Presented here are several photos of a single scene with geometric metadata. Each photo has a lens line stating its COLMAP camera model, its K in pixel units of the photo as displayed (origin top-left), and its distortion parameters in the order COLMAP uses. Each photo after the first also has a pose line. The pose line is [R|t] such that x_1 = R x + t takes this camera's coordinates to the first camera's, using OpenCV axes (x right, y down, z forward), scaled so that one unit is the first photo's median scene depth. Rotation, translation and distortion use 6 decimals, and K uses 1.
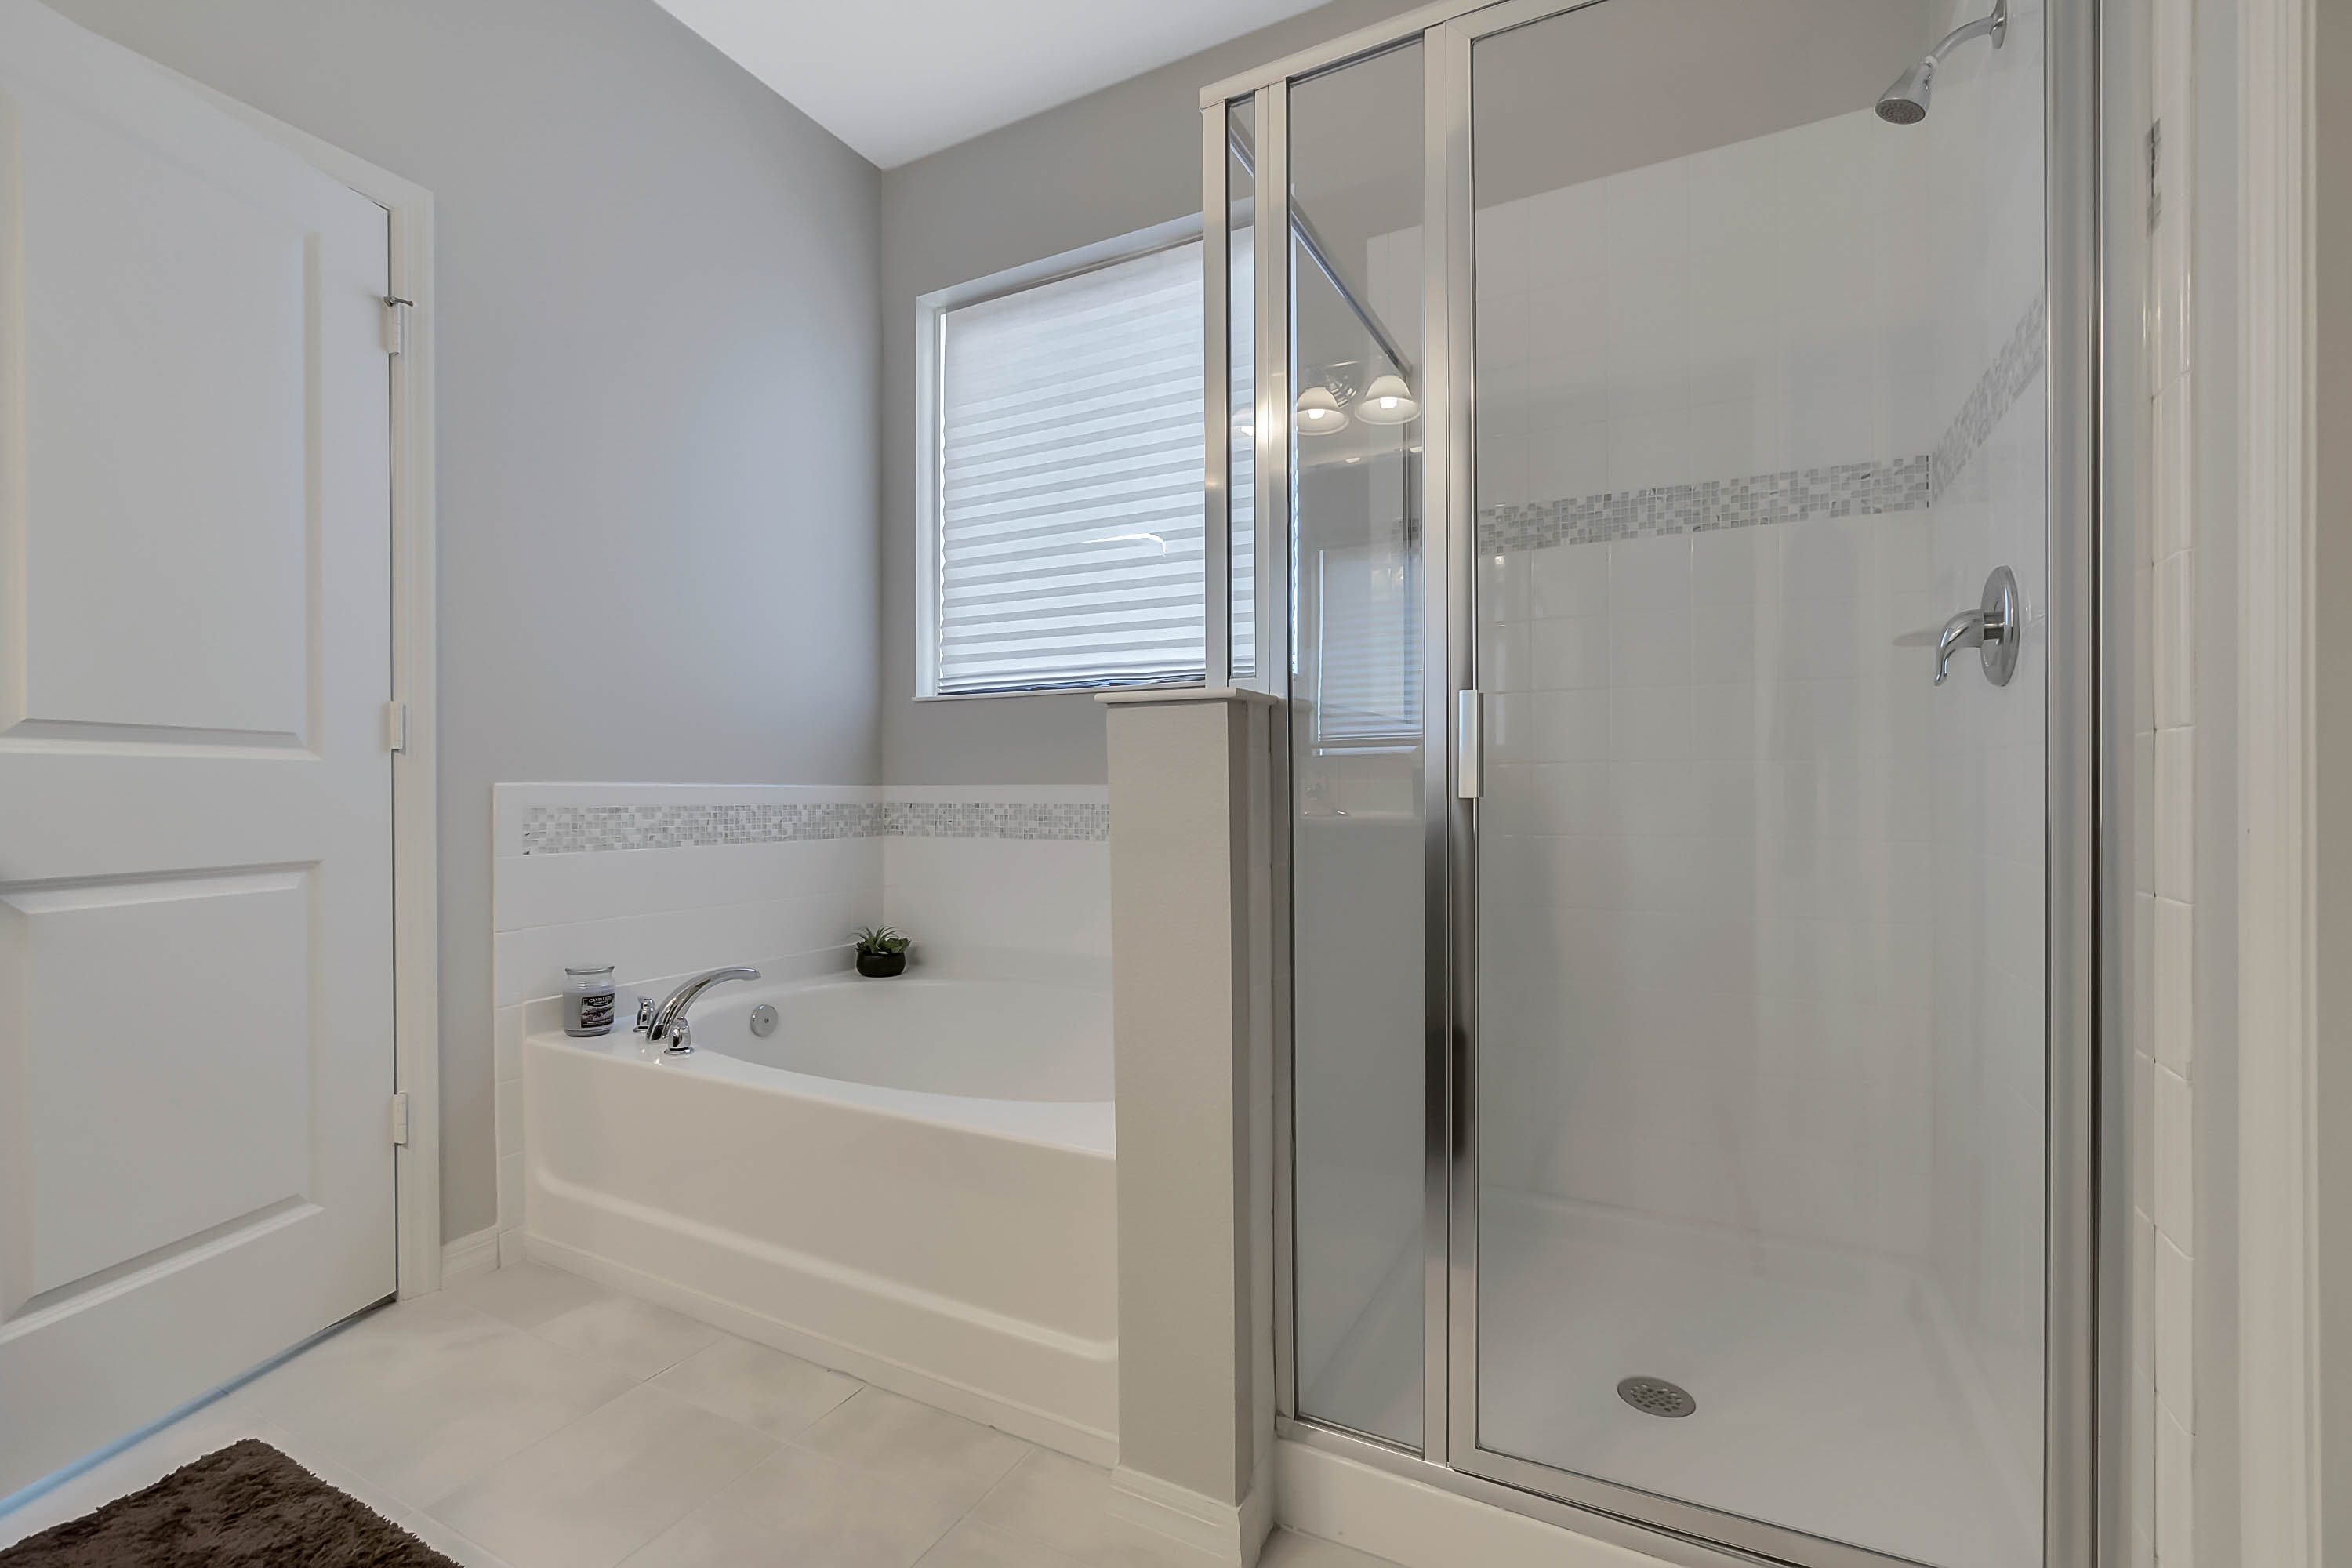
lens RADIAL K [[1010.0, 0, 1173.5], [0, 1010.0, 803.2], [0, 0, 1]] dist [-0.003569, 0.000802]
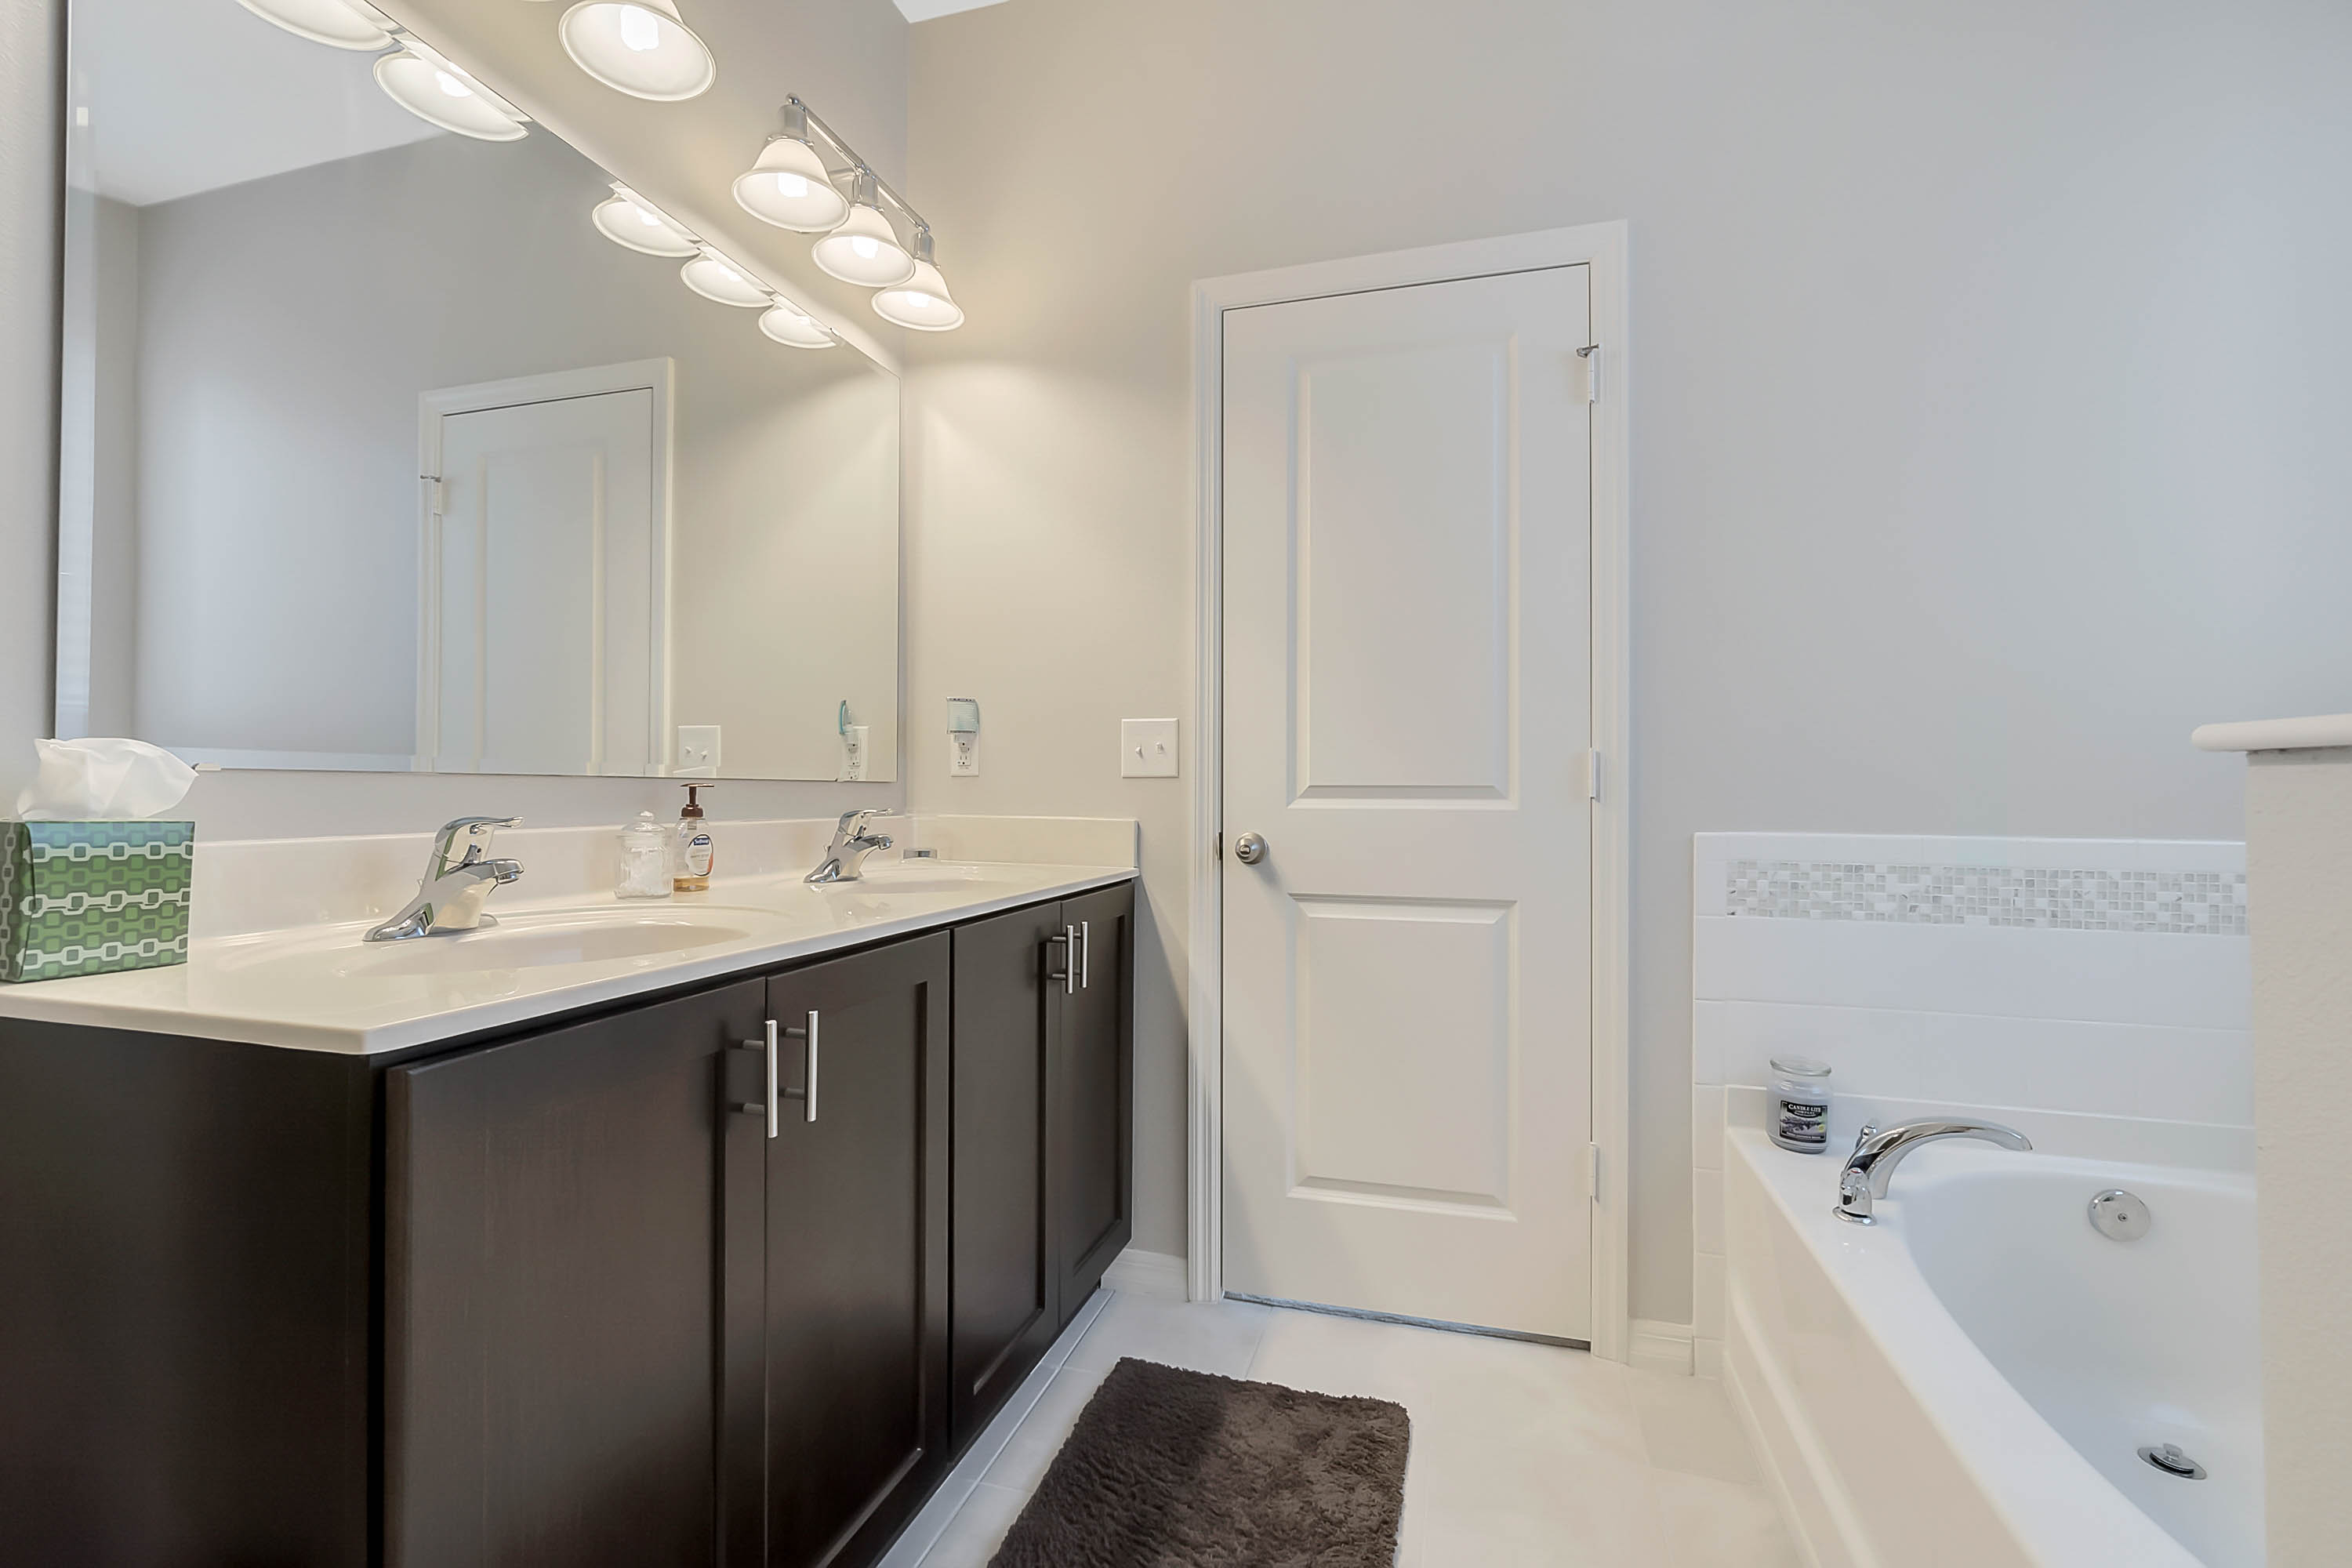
lens RADIAL K [[1010.0, 0, 1172.4], [0, 1010.0, 786.6], [0, 0, 1]] dist [-0.003569, 0.000802]
pose [[0.189489, -0.001032, -0.981882, 0.108624], [-0.015990, 0.999864, -0.004137, -0.044245], [0.981753, 0.016484, 0.189447, 0.331708]]
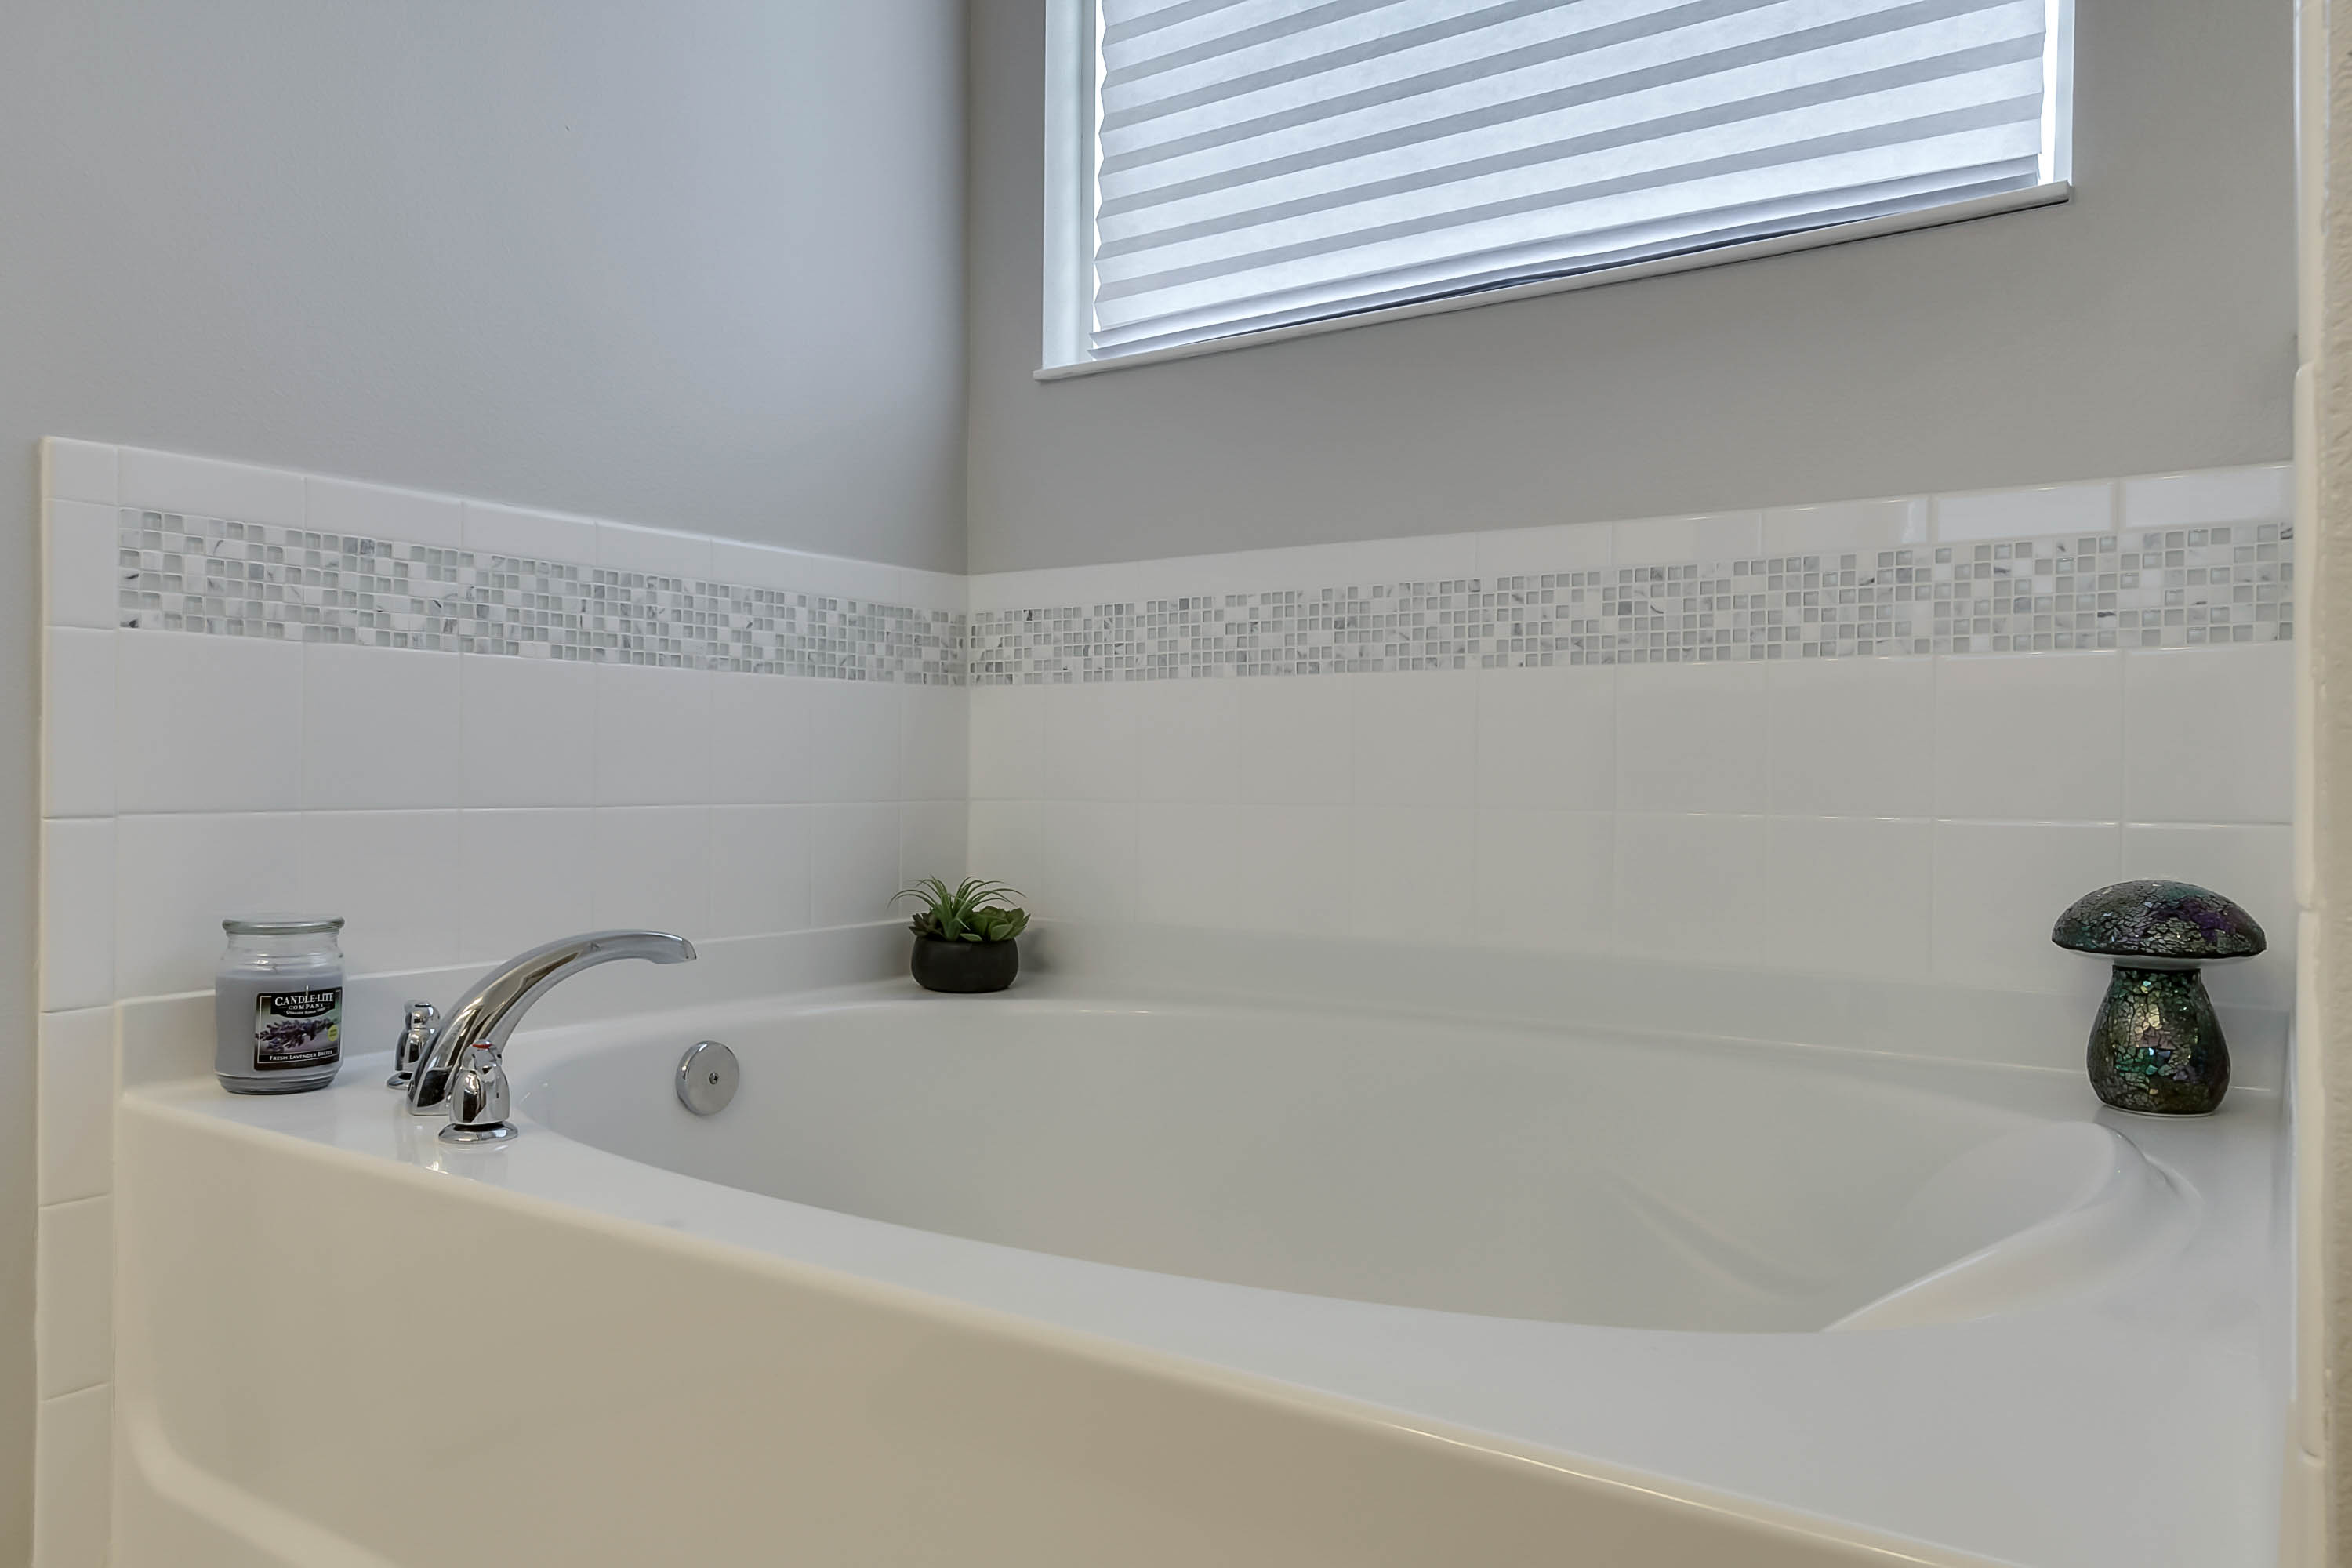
lens RADIAL K [[1581.0, 0, 1168.8], [0, 1581.0, 783.6], [0, 0, 1]] dist [-0.011934, -0.001125]
pose [[0.993750, 0.003250, -0.111584, -0.153187], [-0.004326, 0.999946, -0.009408, 0.106222], [0.111547, 0.009832, 0.993711, 0.396599]]
